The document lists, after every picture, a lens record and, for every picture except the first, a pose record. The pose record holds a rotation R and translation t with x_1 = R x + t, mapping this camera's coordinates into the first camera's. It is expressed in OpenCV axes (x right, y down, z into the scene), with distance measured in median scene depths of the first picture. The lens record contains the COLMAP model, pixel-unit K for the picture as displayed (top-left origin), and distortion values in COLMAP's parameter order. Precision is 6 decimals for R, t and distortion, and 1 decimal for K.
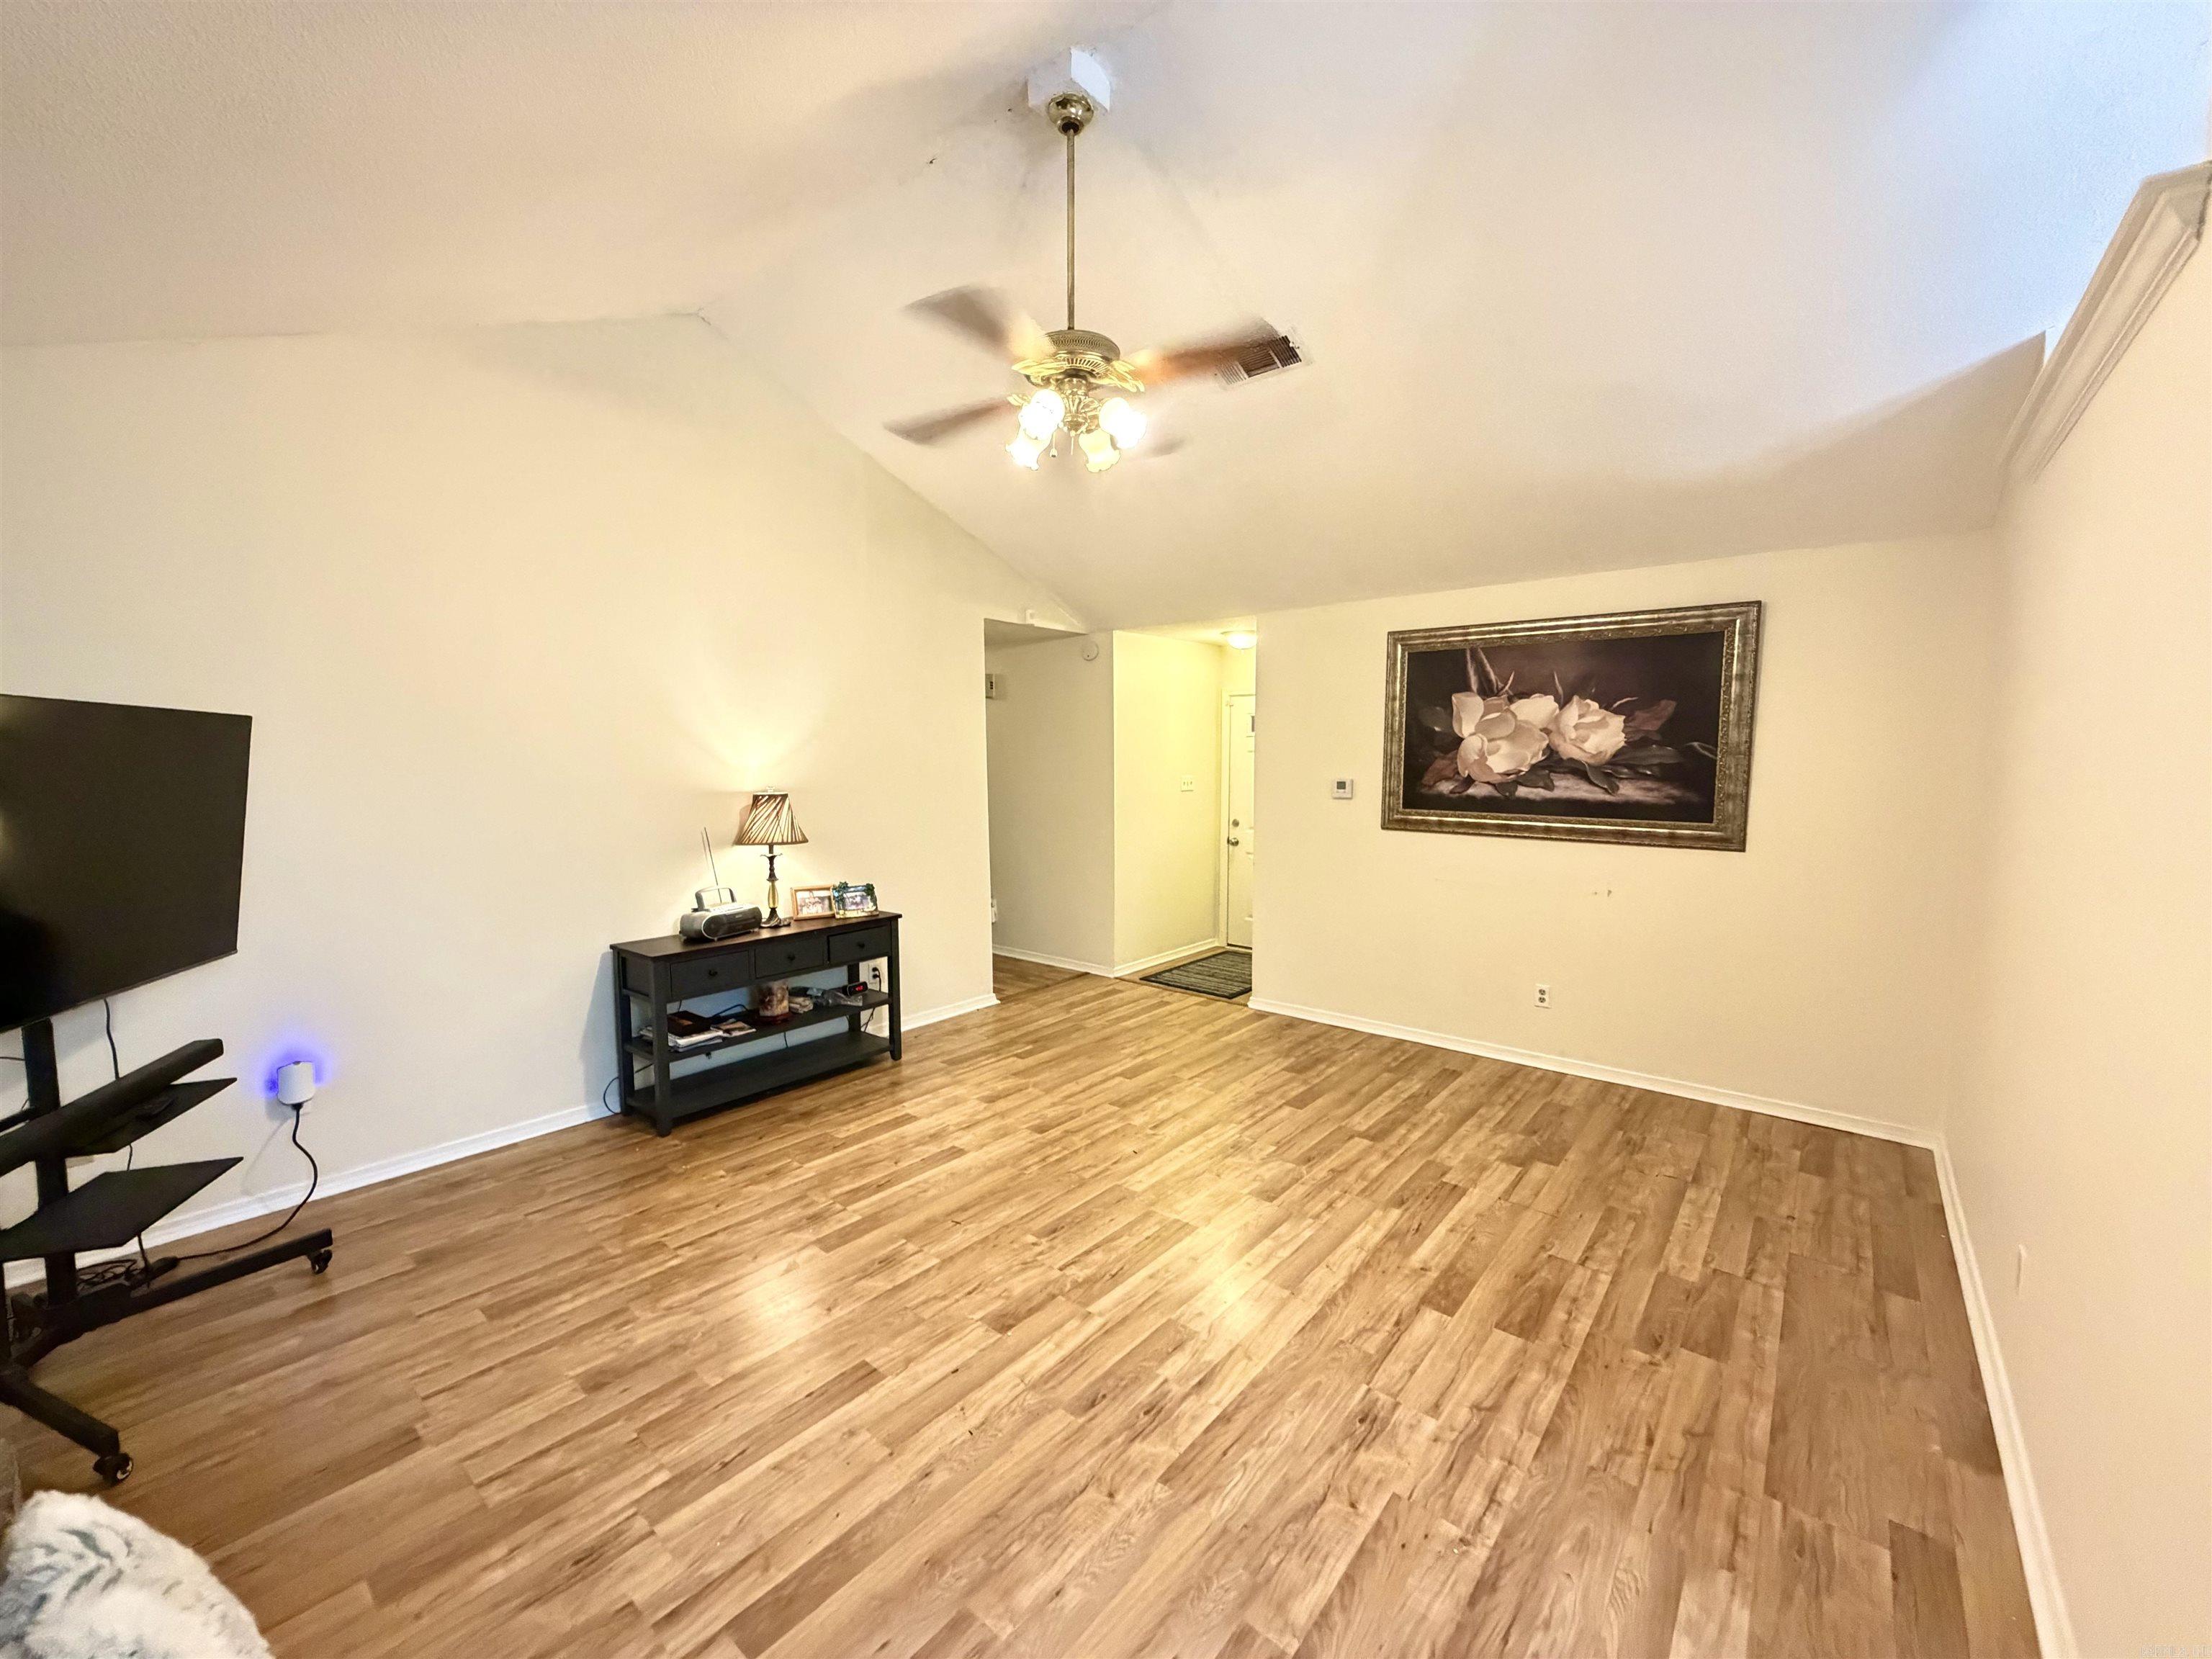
lens RADIAL K [[880.2, 0, 1099.2], [0, 880.2, 833.9], [0, 0, 1]] dist [-0.000202, 0.000242]
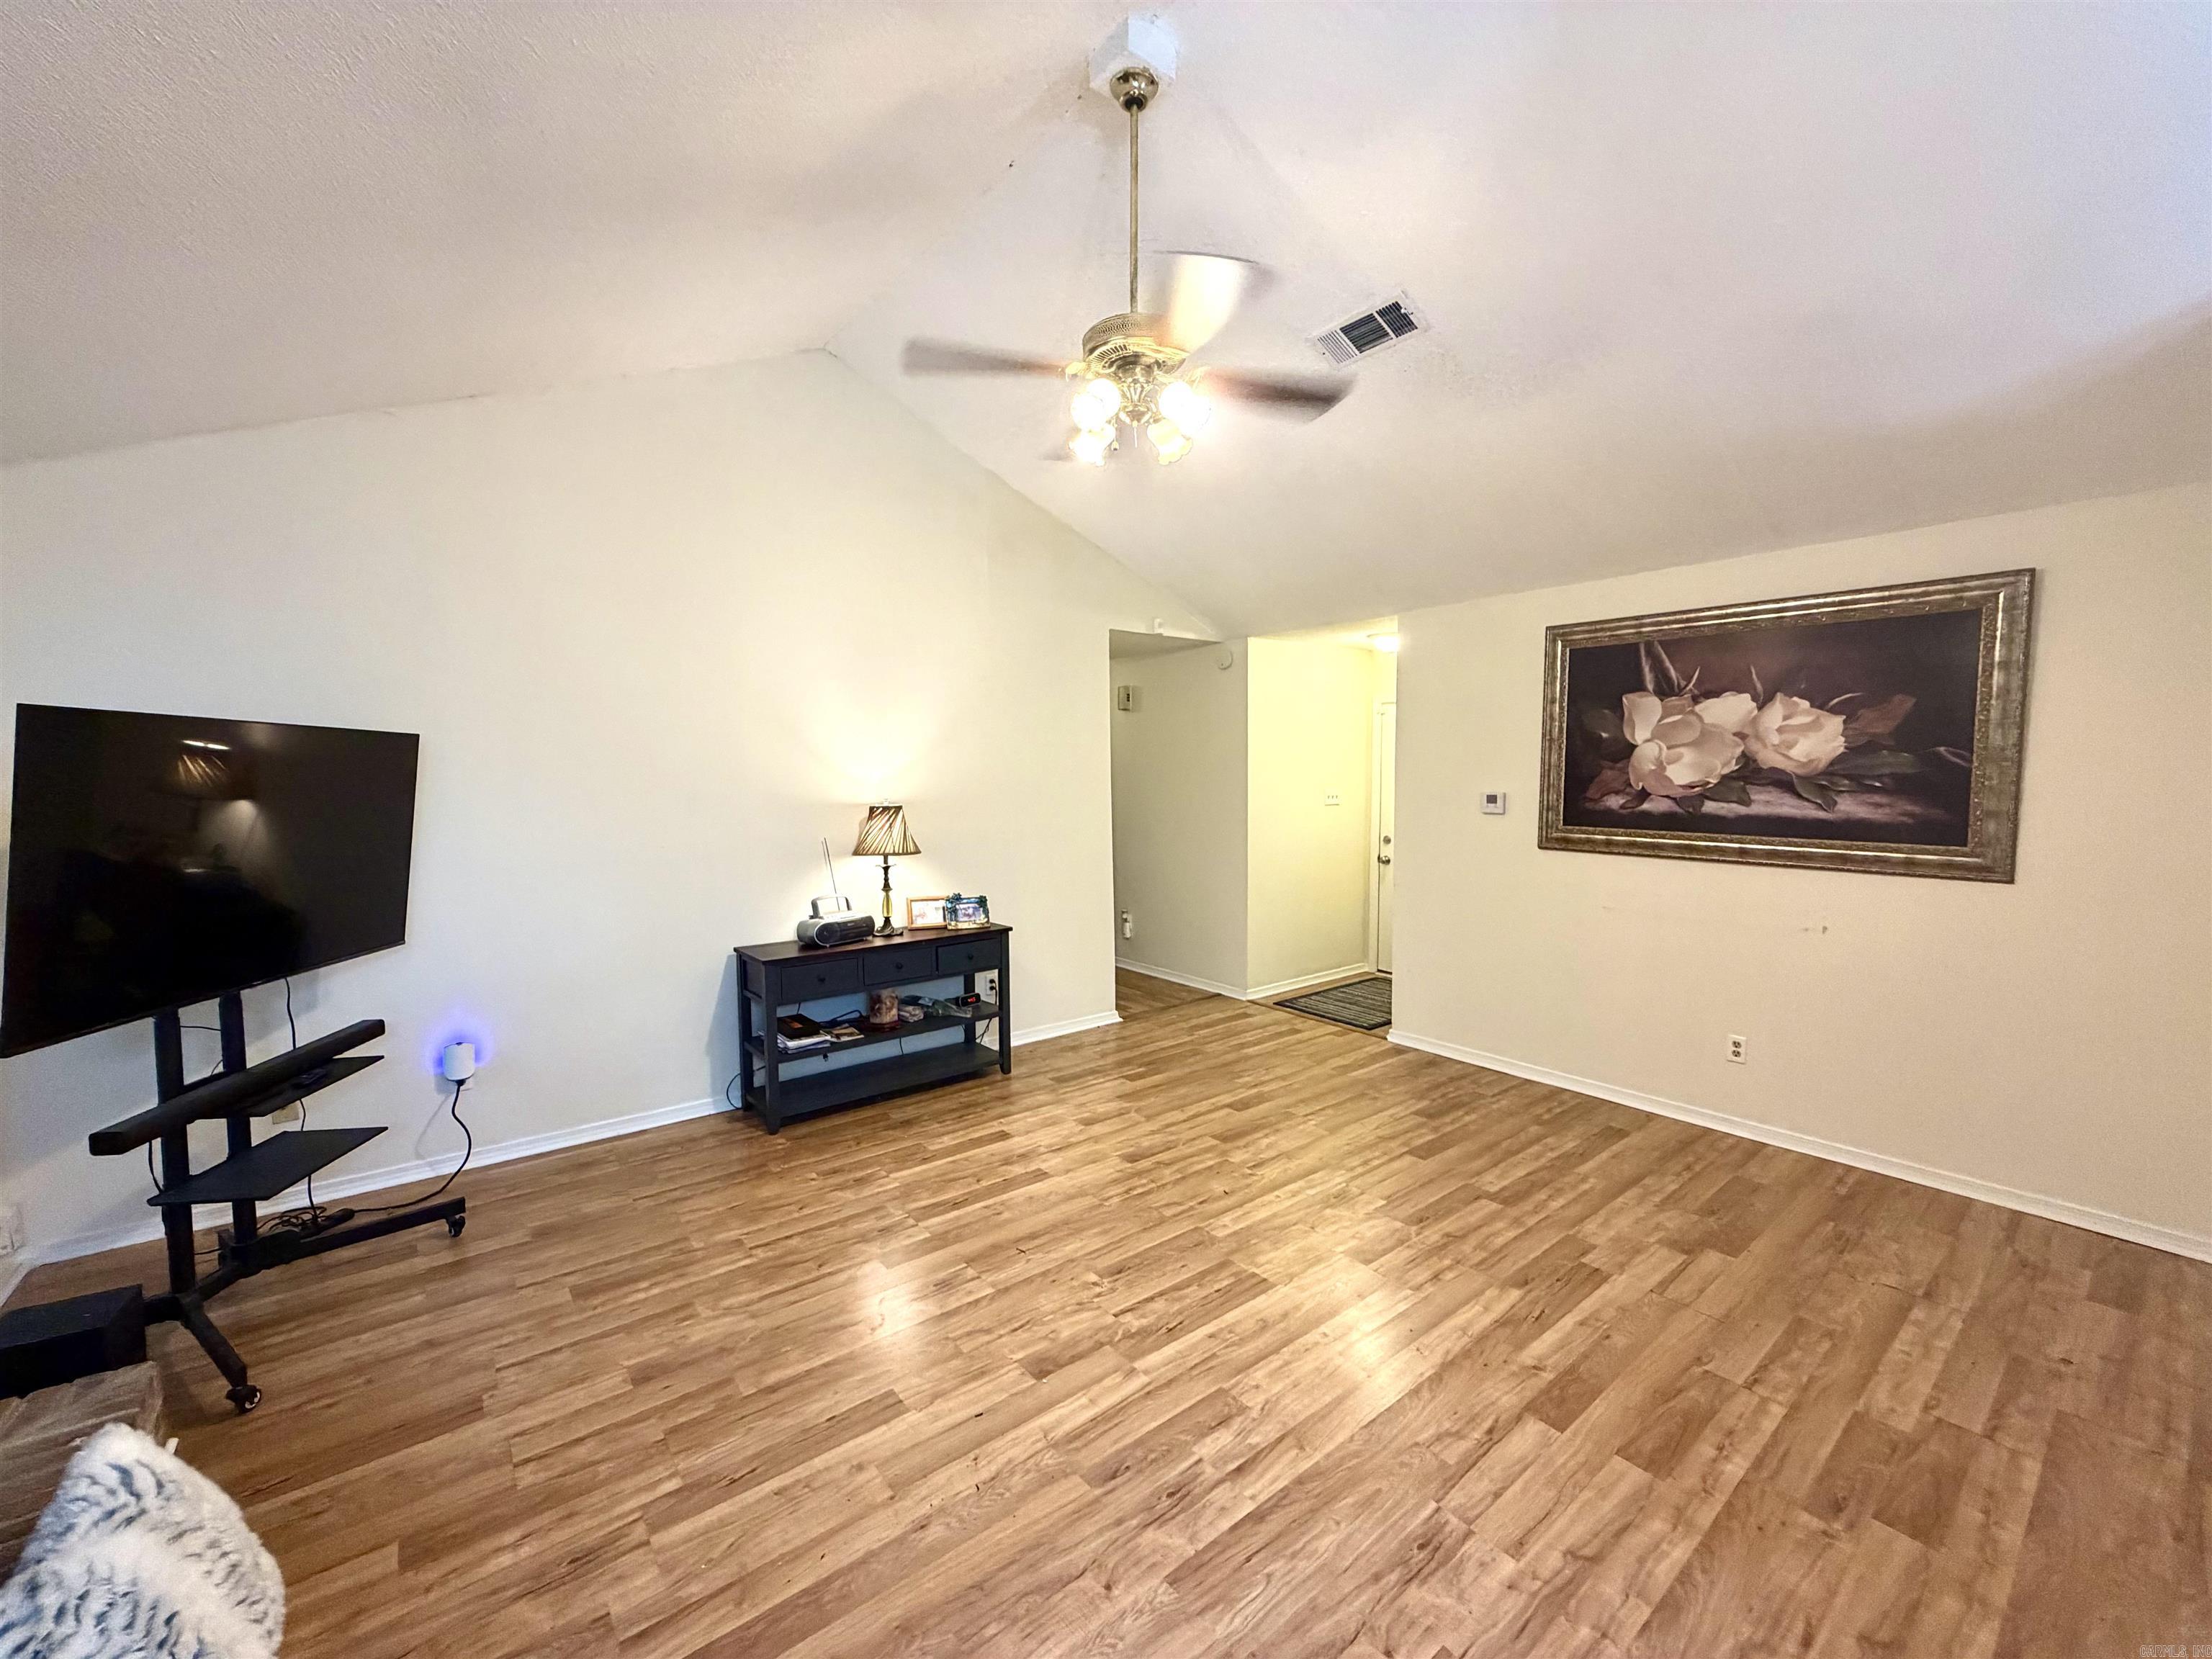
lens RADIAL K [[880.2, 0, 1099.2], [0, 880.2, 833.4], [0, 0, 1]] dist [-0.000202, 0.000242]
pose [[0.978721, 0.010790, -0.204913, 0.110994], [-0.014152, 0.999788, -0.014951, -0.002084], [0.204708, 0.017533, 0.978666, 0.065760]]
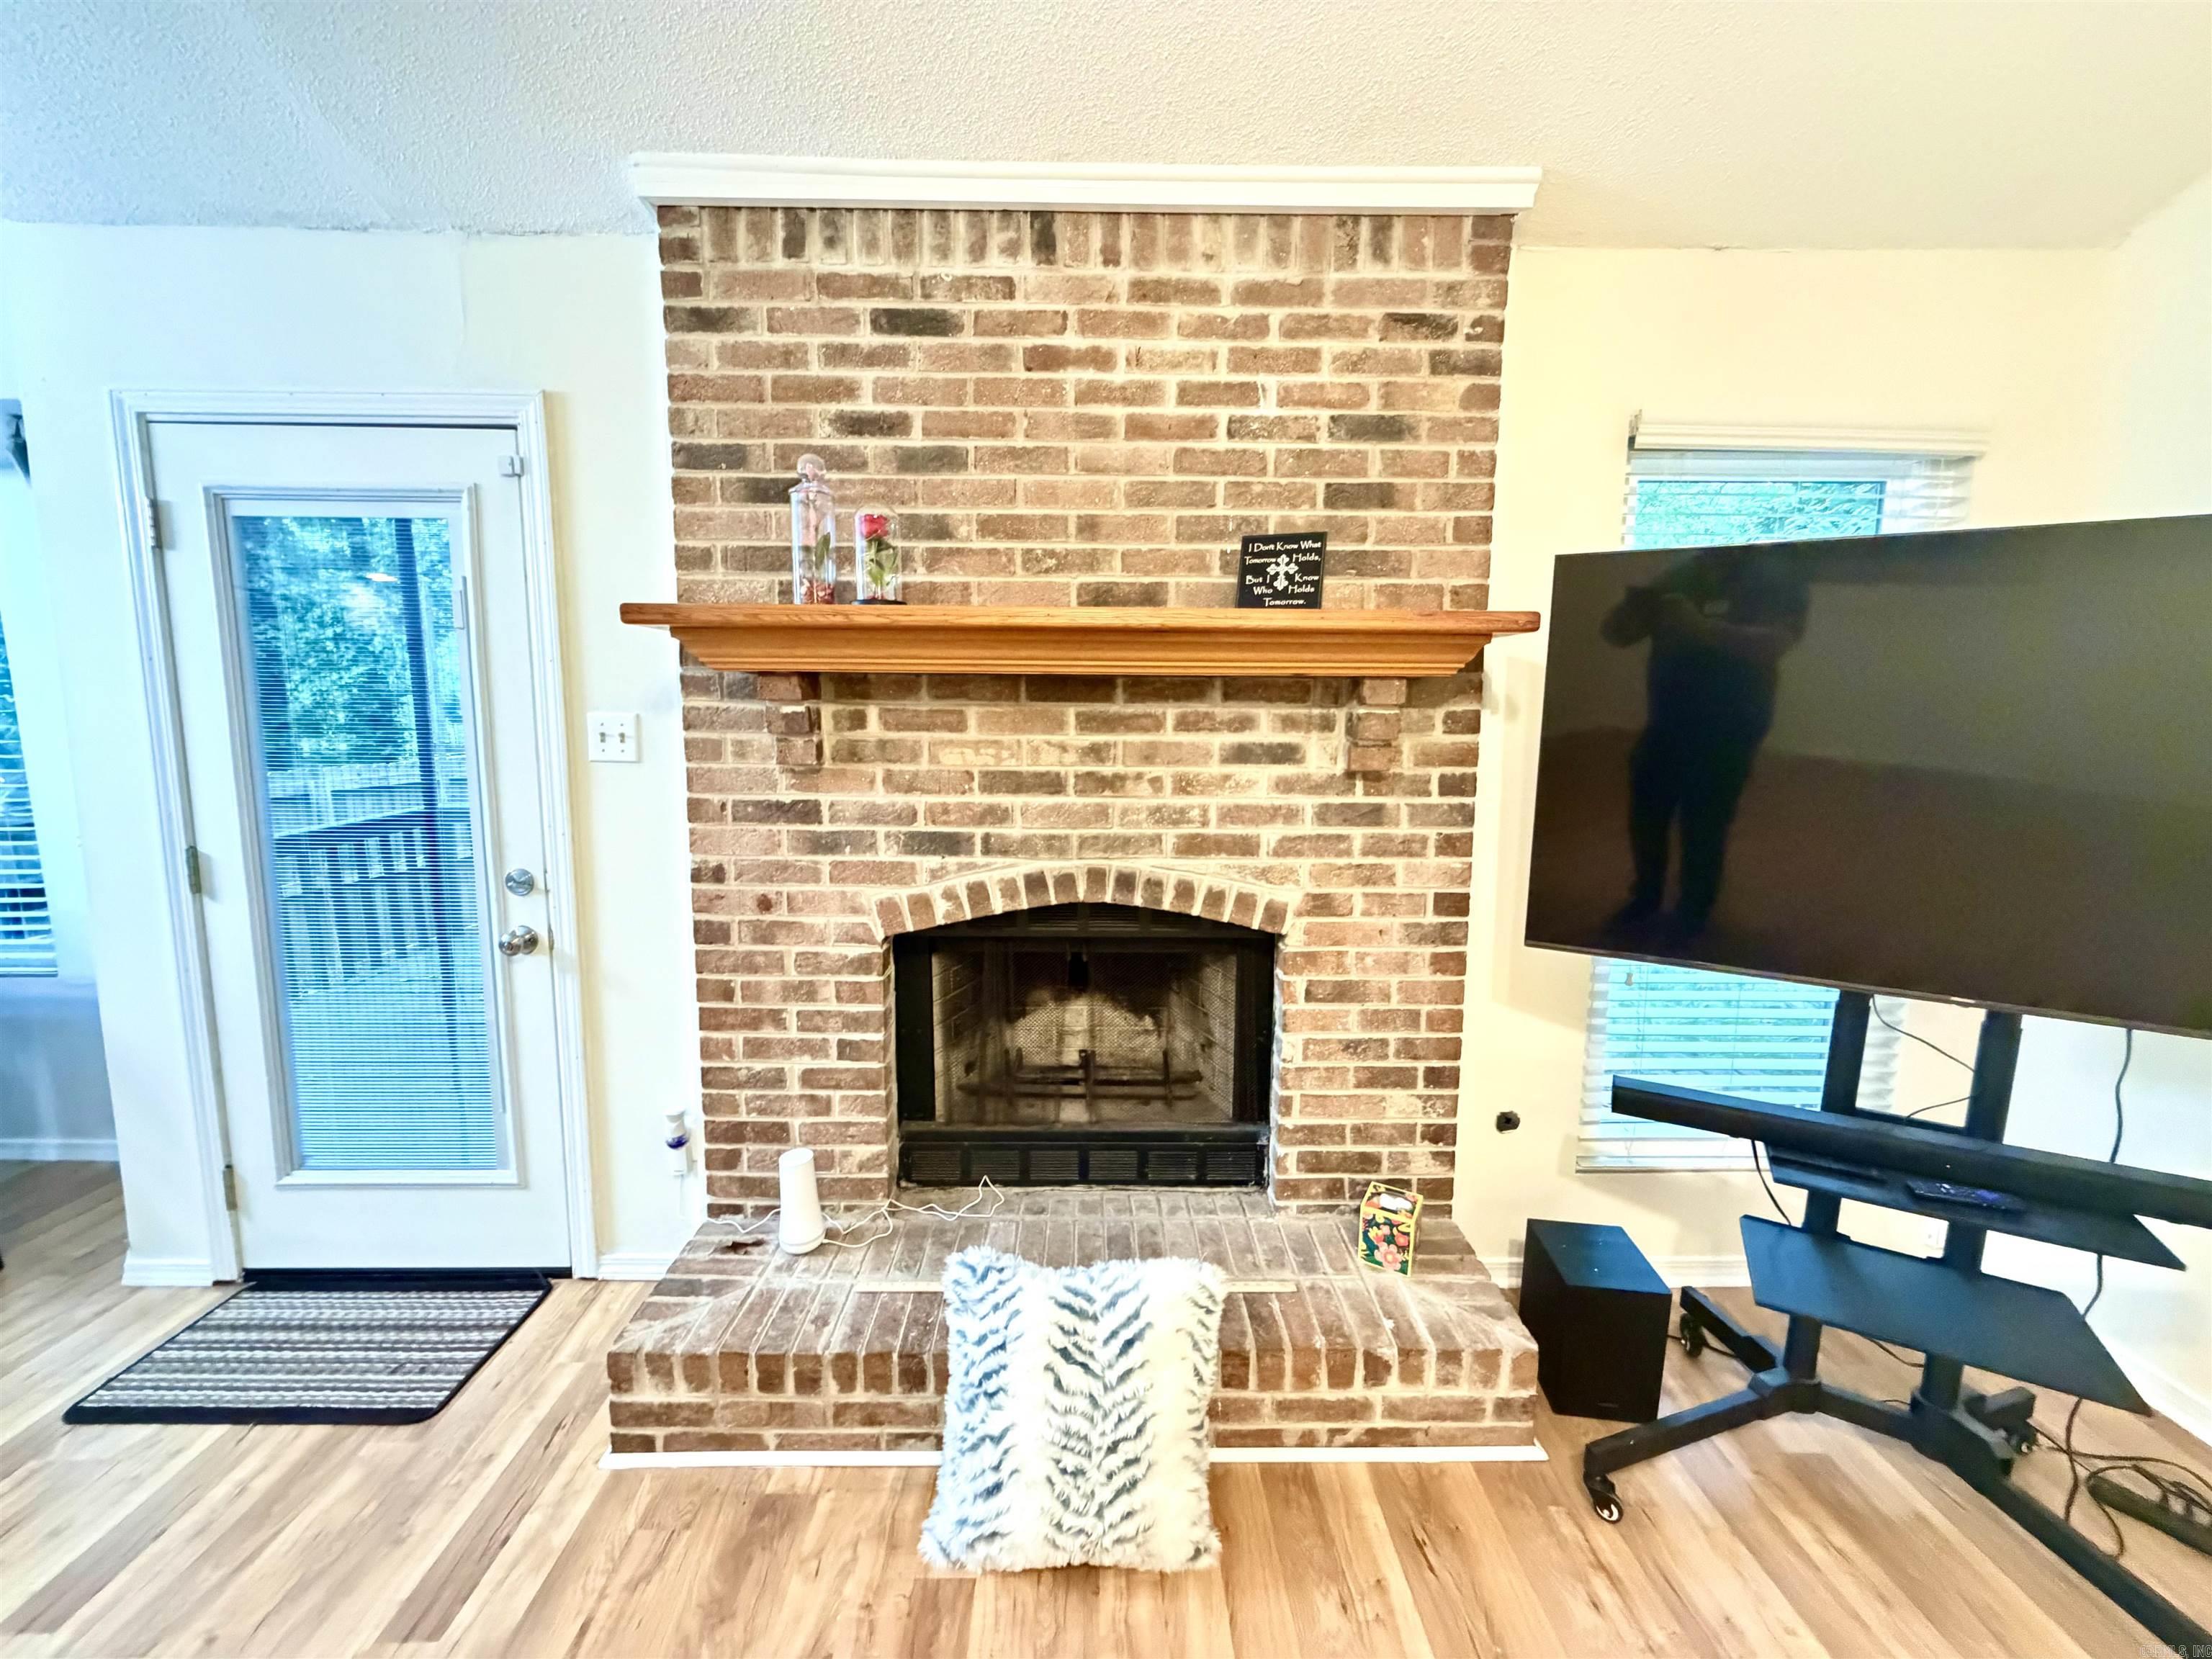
lens RADIAL K [[880.2, 0, 1097.4], [0, 880.2, 827.0], [0, 0, 1]] dist [-0.000202, 0.000242]
pose [[-0.757240, 0.086174, -0.647427, -0.172963], [-0.065371, 0.976281, 0.206404, -0.021724], [0.649857, 0.198621, -0.733645, 0.734313]]
